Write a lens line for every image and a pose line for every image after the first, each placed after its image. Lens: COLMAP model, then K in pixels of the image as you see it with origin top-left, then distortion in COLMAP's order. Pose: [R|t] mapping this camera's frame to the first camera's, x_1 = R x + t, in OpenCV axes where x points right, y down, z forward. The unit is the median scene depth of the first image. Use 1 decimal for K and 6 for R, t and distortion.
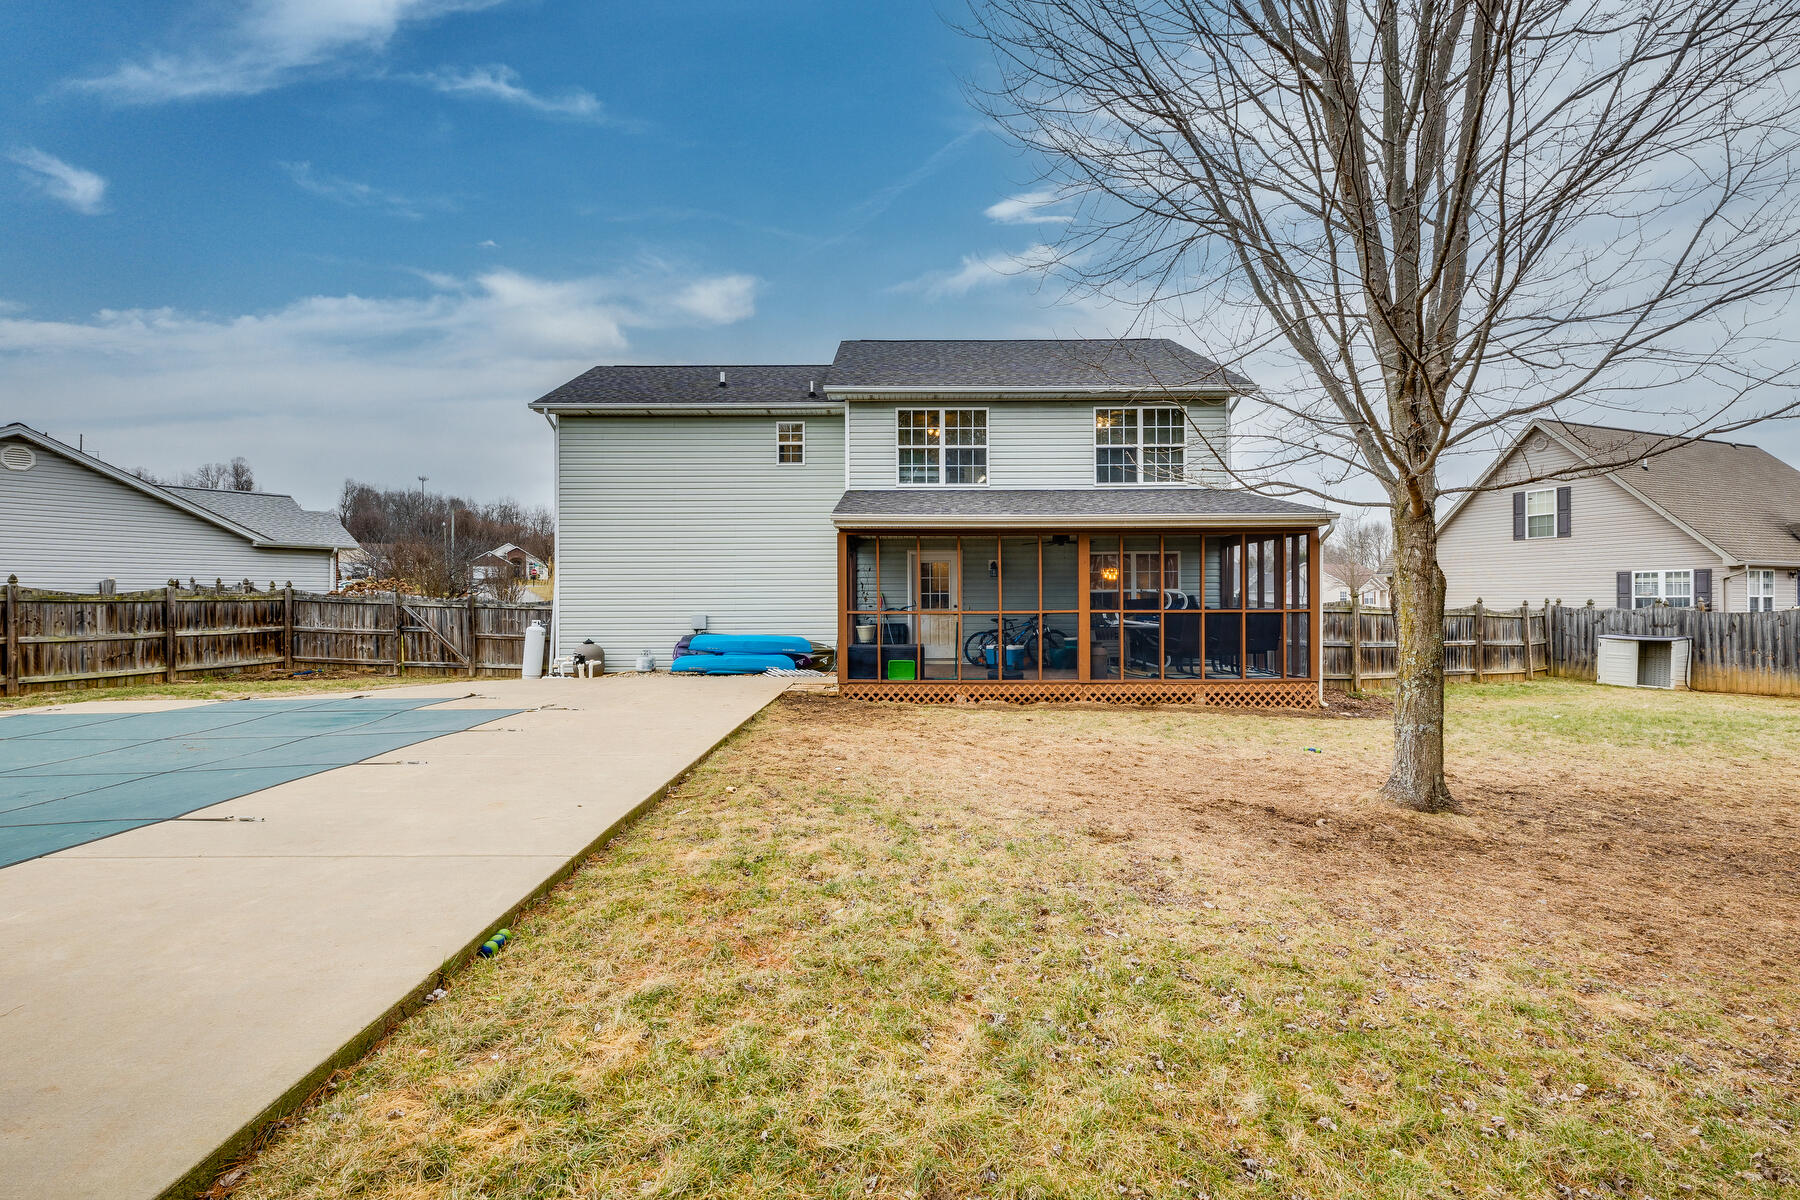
lens RADIAL K [[808.2, 0, 896.5], [0, 808.2, 596.8], [0, 0, 1]] dist [-0.012051, -0.000032]
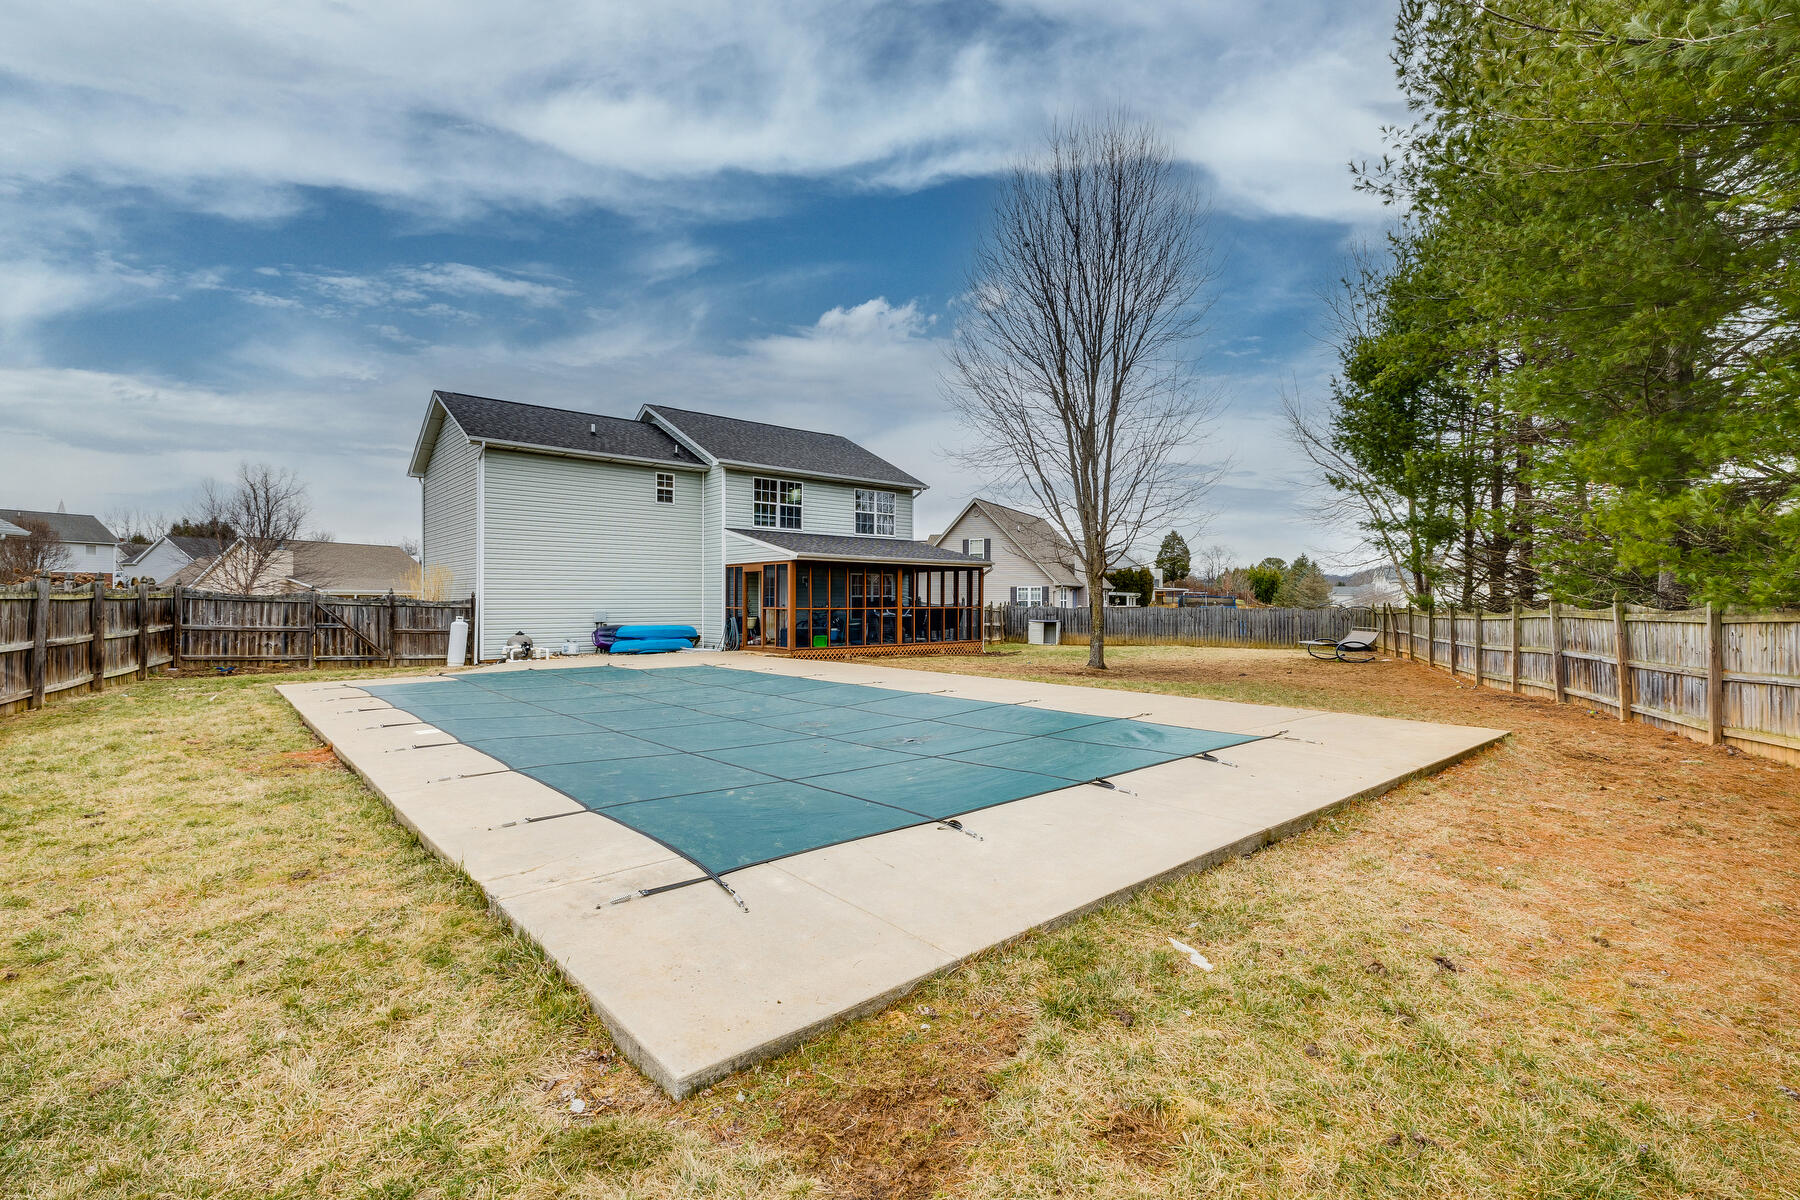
lens RADIAL K [[808.2, 0, 900.0], [0, 808.2, 585.2], [0, 0, 1]] dist [-0.012051, -0.000032]
pose [[0.747233, 0.017534, 0.664331, -0.751670], [-0.009719, 0.999833, -0.015457, -0.004660], [-0.664491, 0.005094, 0.747279, -0.313770]]
